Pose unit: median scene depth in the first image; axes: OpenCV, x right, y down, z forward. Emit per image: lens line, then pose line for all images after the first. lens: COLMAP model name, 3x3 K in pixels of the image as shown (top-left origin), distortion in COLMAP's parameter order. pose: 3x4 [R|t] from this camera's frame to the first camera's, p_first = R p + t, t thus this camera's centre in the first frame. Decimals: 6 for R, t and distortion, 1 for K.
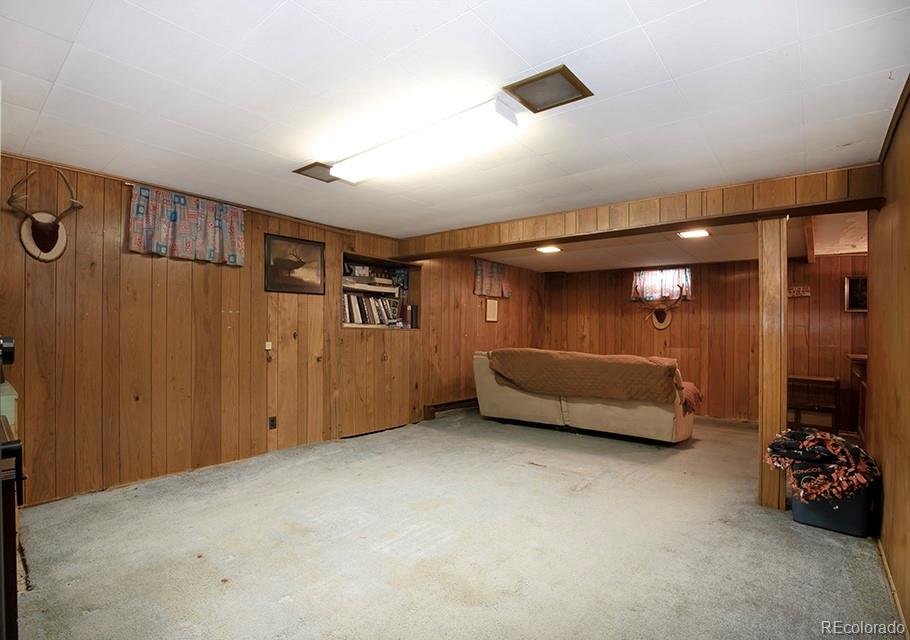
lens RADIAL K [[453.7, 0, 454.3], [0, 453.7, 326.0], [0, 0, 1]] dist [-0.001097, -0.000145]
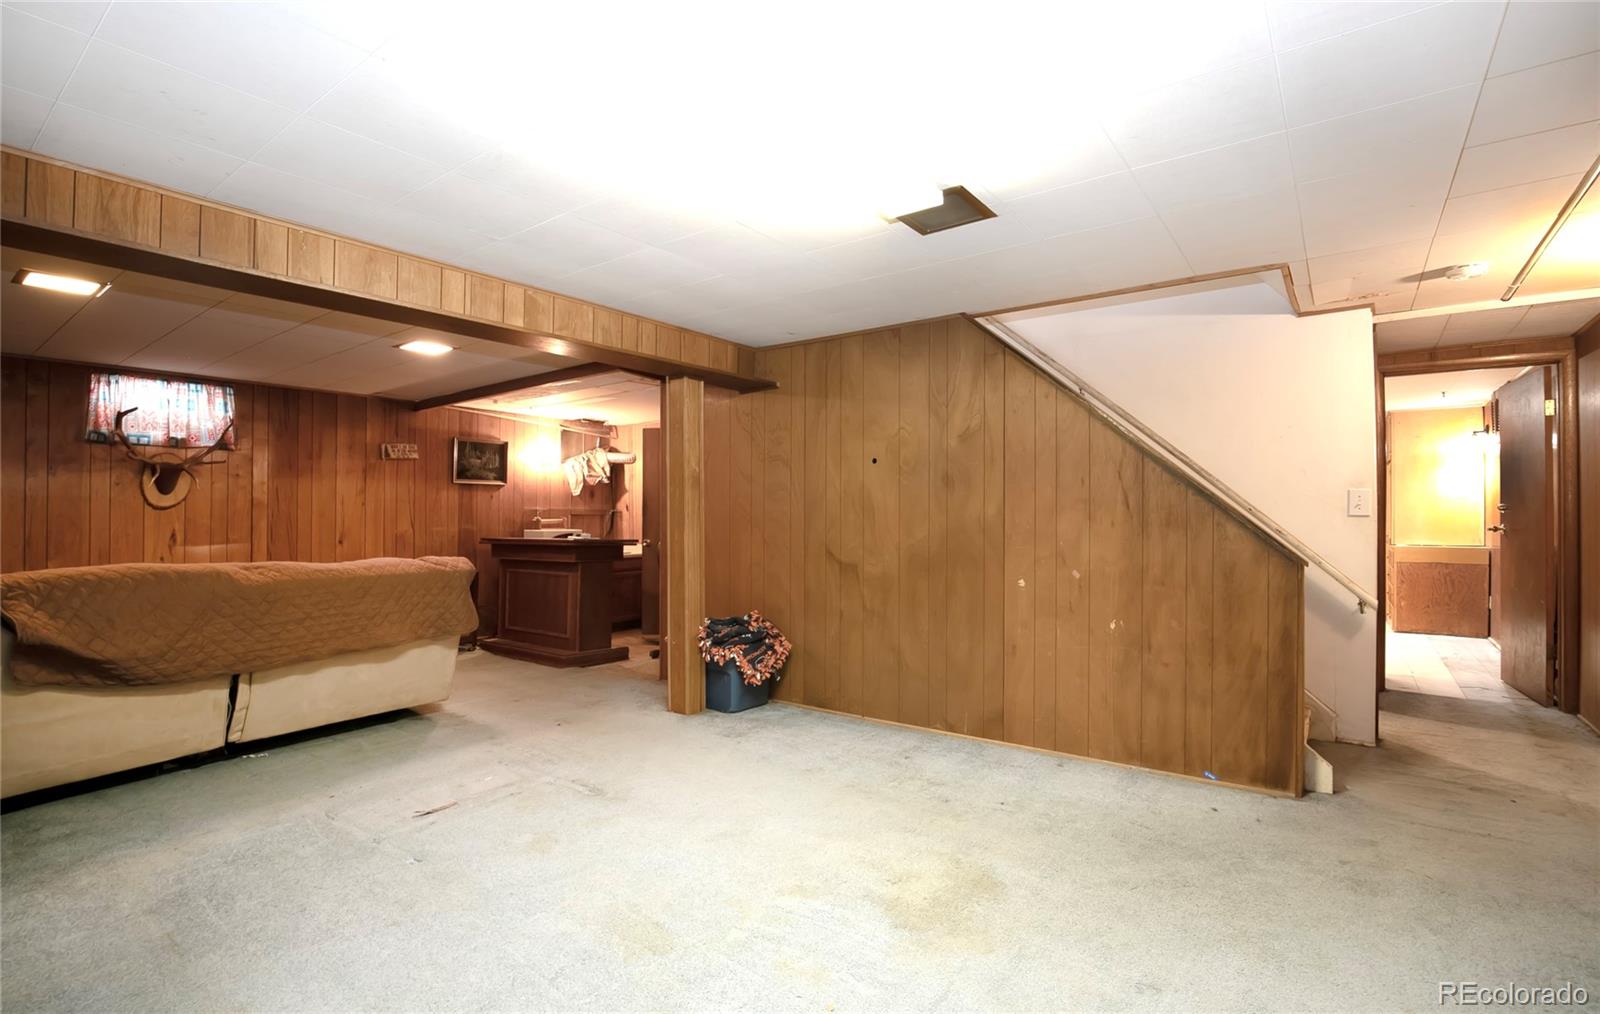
lens RADIAL K [[743.3, 0, 798.5], [0, 743.3, 501.1], [0, 0, 1]] dist [-0.034769, -0.000103]
pose [[-0.039132, 0.000672, 0.999234, -0.487340], [-0.002710, 0.999996, -0.000779, -0.001148], [-0.999230, -0.002739, -0.039130, 0.586053]]
